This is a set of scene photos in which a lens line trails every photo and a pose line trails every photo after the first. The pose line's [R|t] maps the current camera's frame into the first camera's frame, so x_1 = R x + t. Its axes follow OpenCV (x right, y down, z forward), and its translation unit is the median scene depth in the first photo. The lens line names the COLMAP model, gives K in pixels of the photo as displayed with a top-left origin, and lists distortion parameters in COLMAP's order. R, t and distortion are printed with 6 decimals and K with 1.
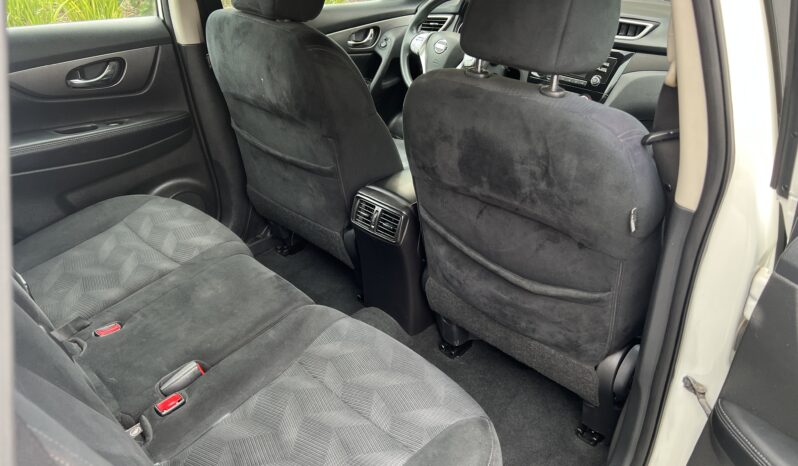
lens RADIAL K [[591.5, 0, 394.7], [0, 591.5, 234.2], [0, 0, 1]] dist [0.081790, -0.104292]
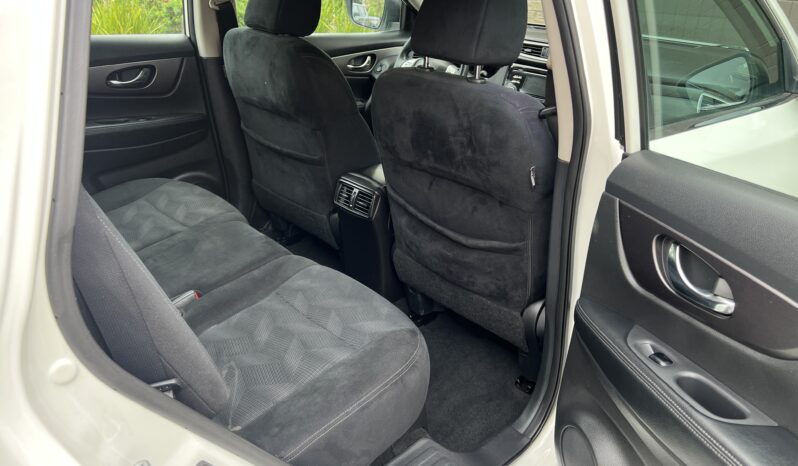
lens RADIAL K [[595.0, 0, 403.4], [0, 595.0, 236.1], [0, 0, 1]] dist [0.091926, -0.147304]
pose [[0.999150, 0.033514, -0.023982, 0.111280], [-0.035420, 0.995831, -0.084054, 0.163518], [0.021065, 0.084832, 0.996173, -0.211188]]
